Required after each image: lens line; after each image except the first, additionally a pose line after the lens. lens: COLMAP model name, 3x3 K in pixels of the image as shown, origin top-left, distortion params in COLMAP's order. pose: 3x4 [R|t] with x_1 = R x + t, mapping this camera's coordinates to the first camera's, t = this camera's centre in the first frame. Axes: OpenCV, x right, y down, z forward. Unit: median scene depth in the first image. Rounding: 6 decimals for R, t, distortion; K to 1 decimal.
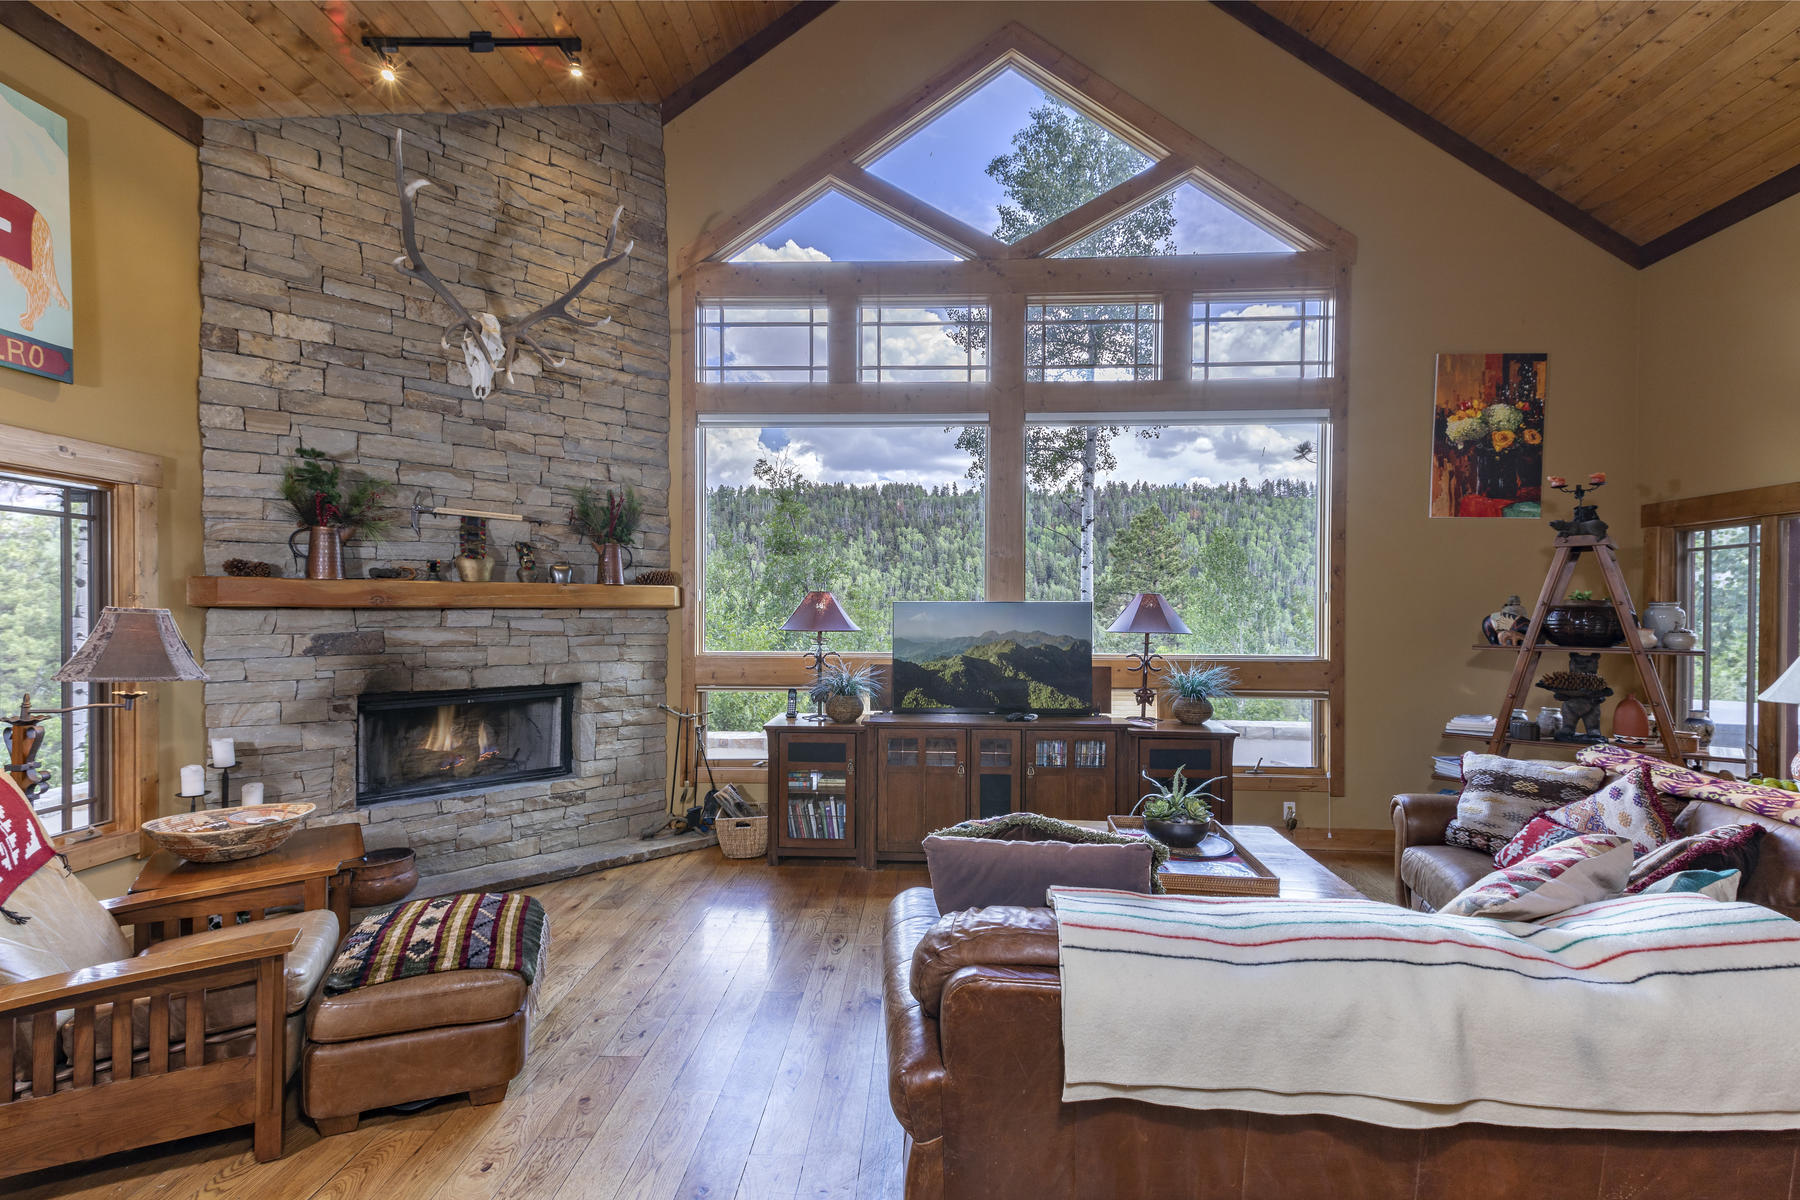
lens RADIAL K [[813.9, 0, 928.7], [0, 813.9, 621.2], [0, 0, 1]] dist [0.003765, -0.000394]
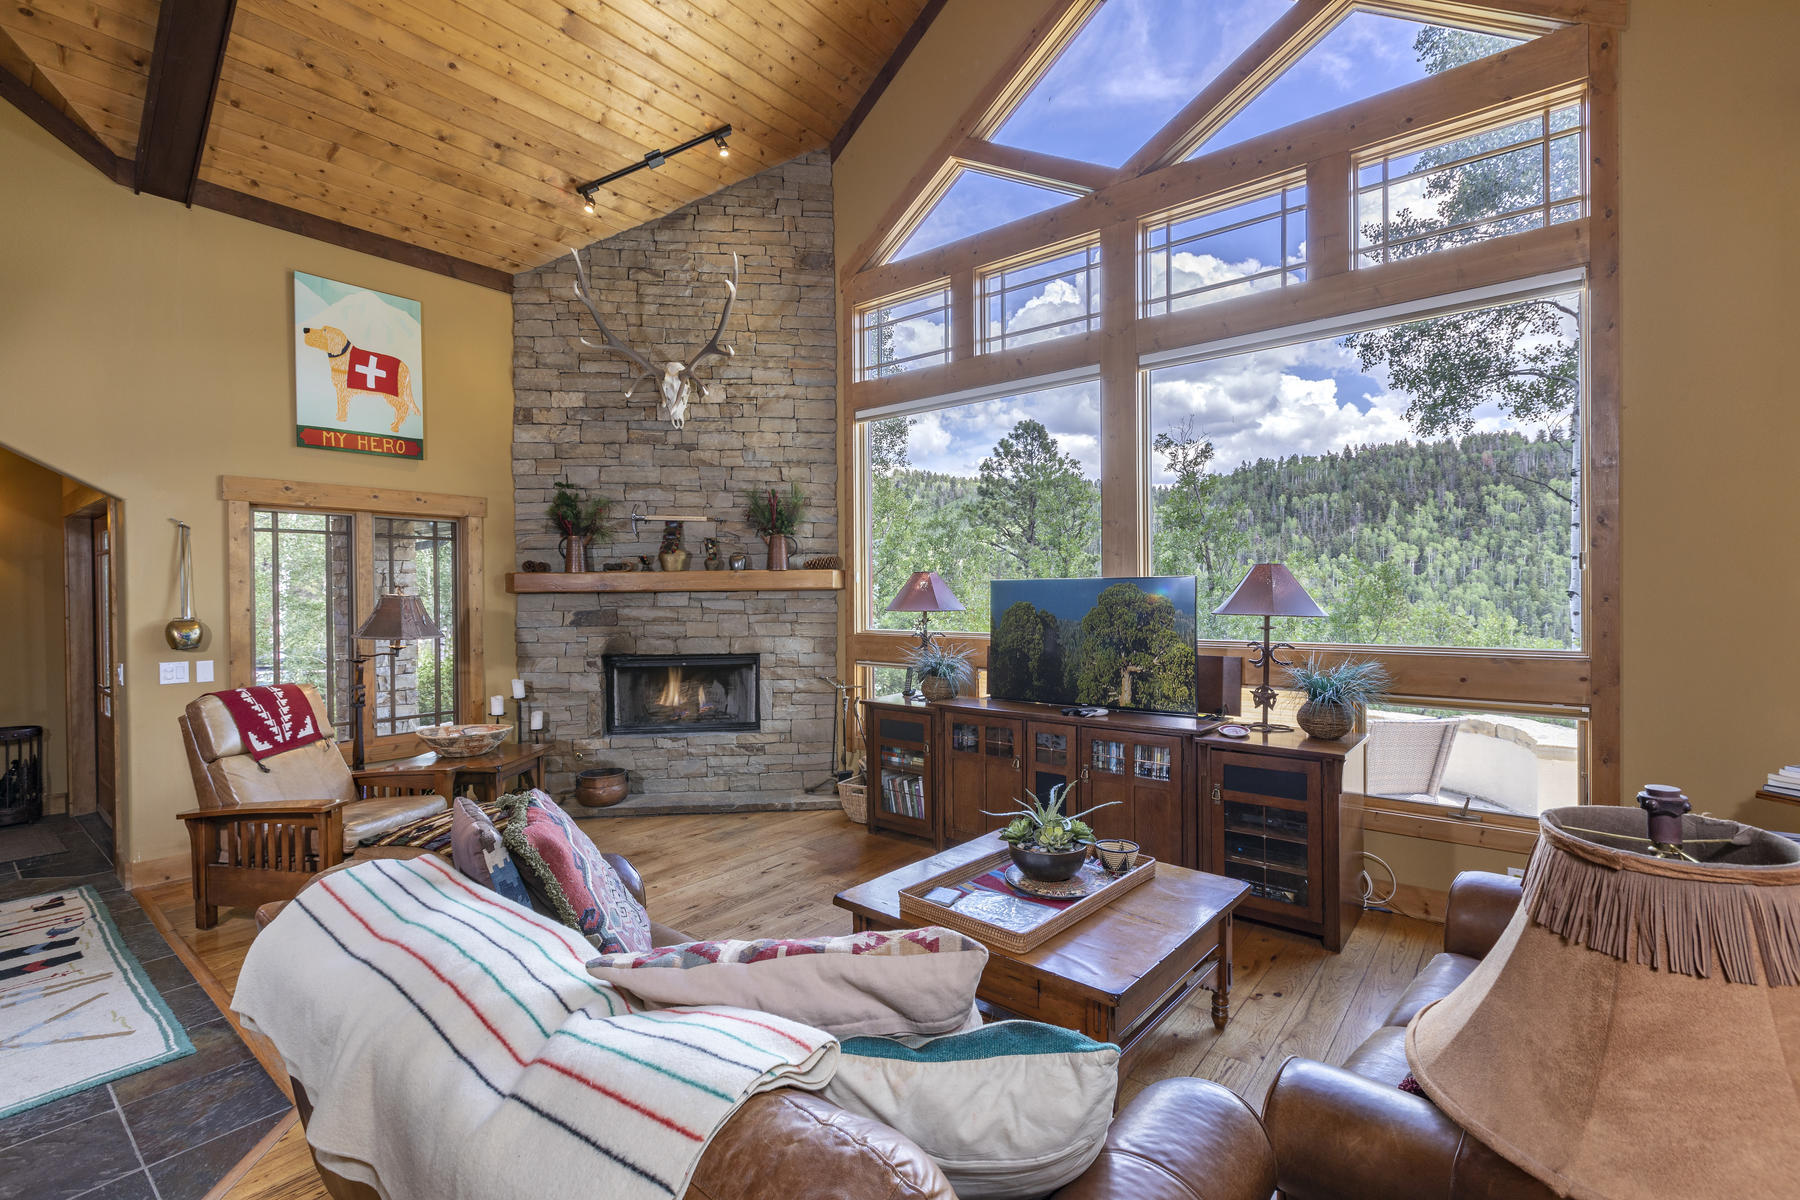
lens RADIAL K [[813.9, 0, 944.9], [0, 813.9, 588.4], [0, 0, 1]] dist [0.003765, -0.000394]
pose [[0.788171, -0.013349, -0.615311, 0.530681], [0.004121, 0.999857, -0.016413, 0.001878], [0.615442, 0.010401, 0.788113, 0.230398]]
